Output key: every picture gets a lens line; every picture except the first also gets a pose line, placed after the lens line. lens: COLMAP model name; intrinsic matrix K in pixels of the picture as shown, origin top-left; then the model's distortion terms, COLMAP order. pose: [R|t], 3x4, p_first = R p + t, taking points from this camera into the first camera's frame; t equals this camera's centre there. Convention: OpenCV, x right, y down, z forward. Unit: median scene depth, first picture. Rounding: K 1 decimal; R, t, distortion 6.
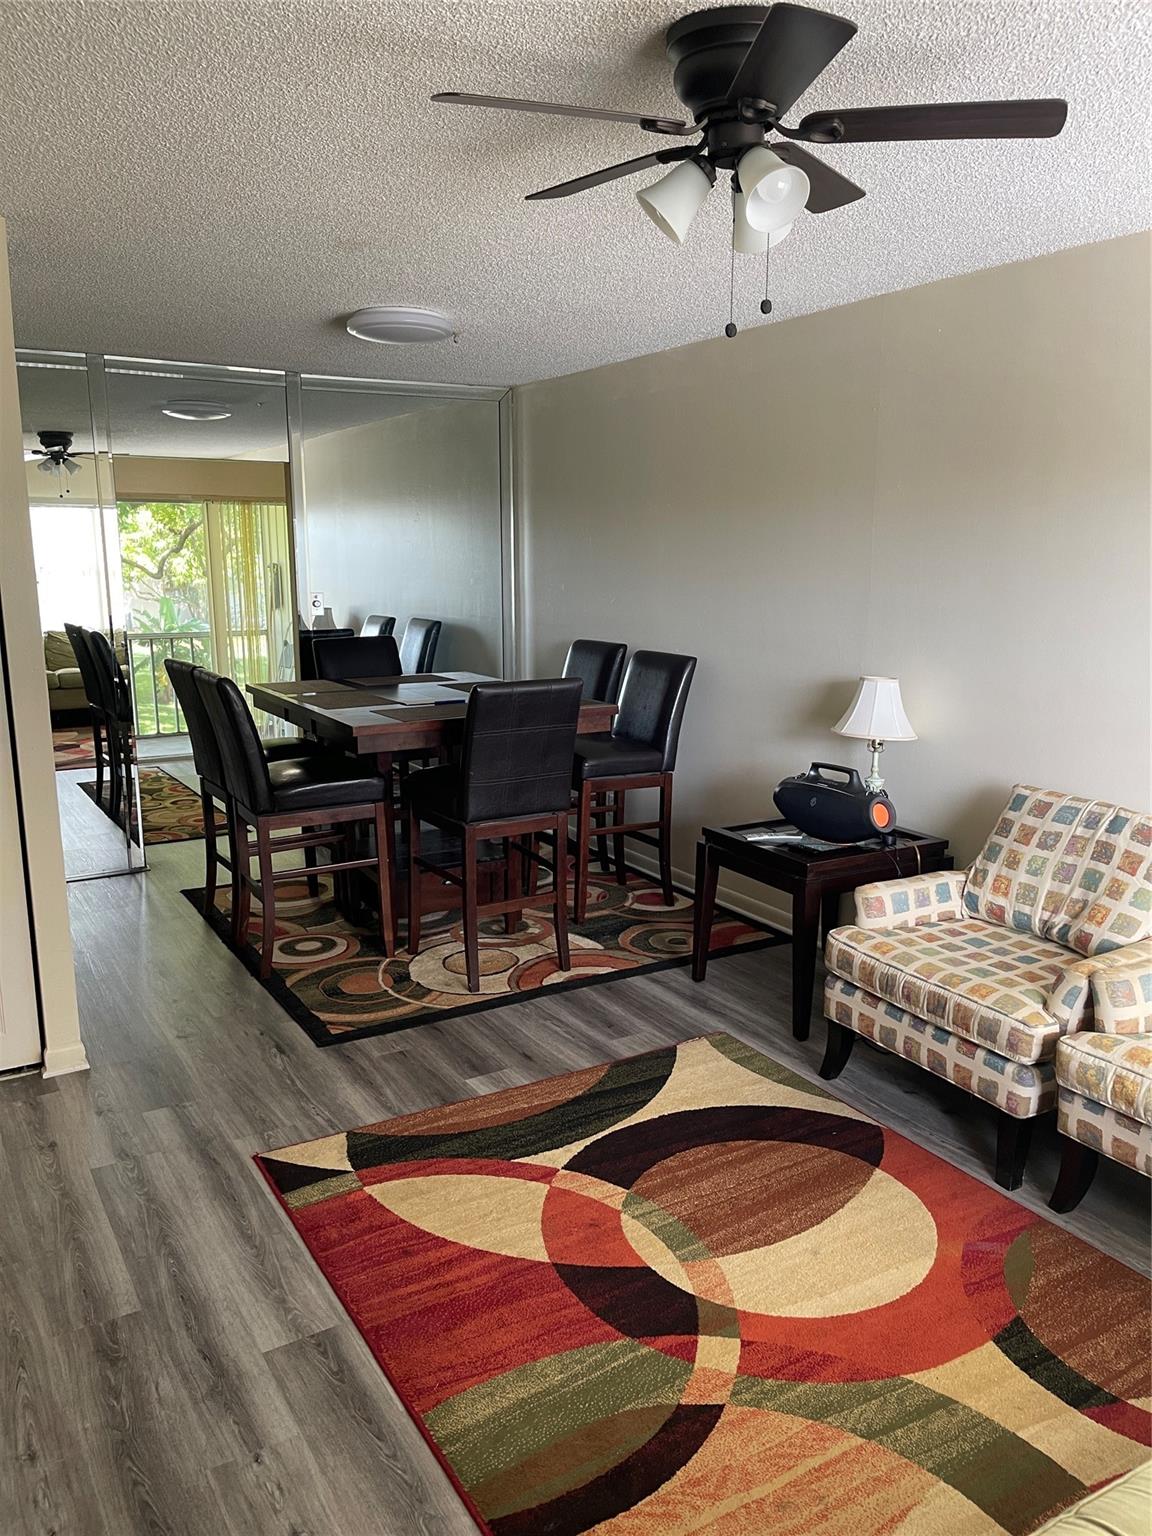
lens RADIAL K [[1159.0, 0, 578.8], [0, 1159.0, 771.9], [0, 0, 1]] dist [0.011334, -0.003810]
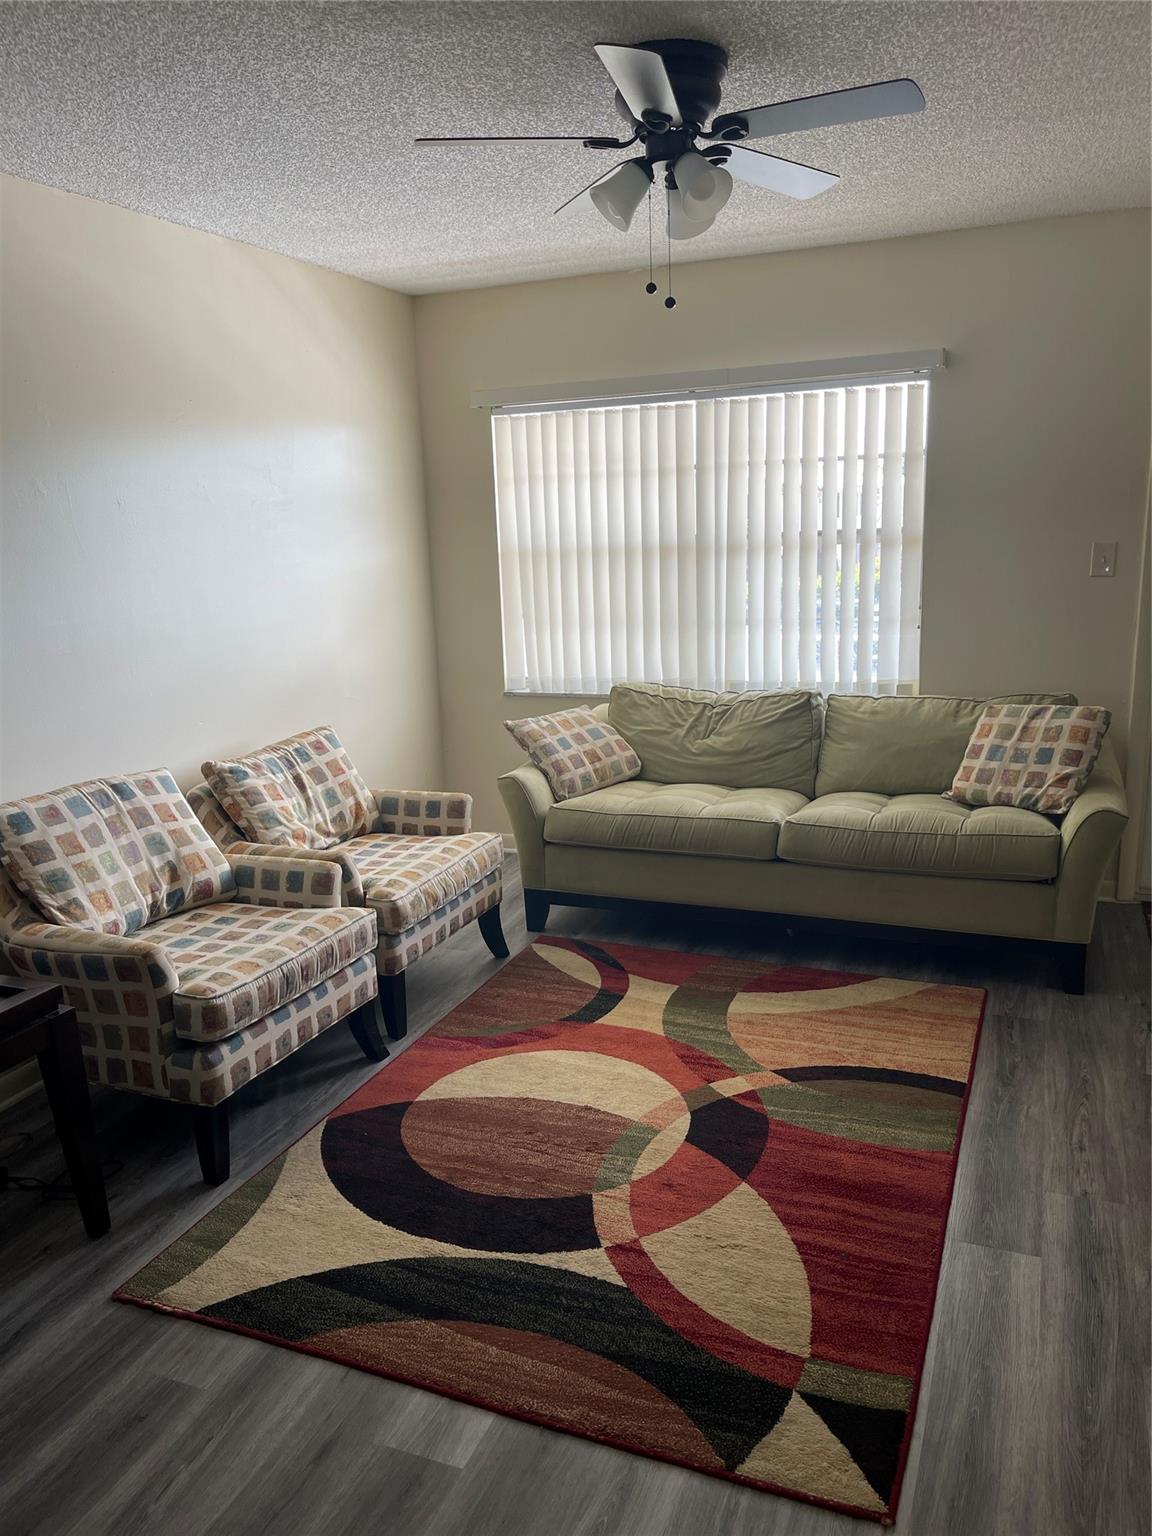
lens RADIAL K [[1159.0, 0, 580.1], [0, 1159.0, 768.0], [0, 0, 1]] dist [0.011334, -0.003810]
pose [[-0.599397, -0.150106, 0.786252, -0.585764], [0.192122, 0.926568, 0.323357, -0.233713], [-0.777054, 0.344876, -0.526543, 1.299855]]
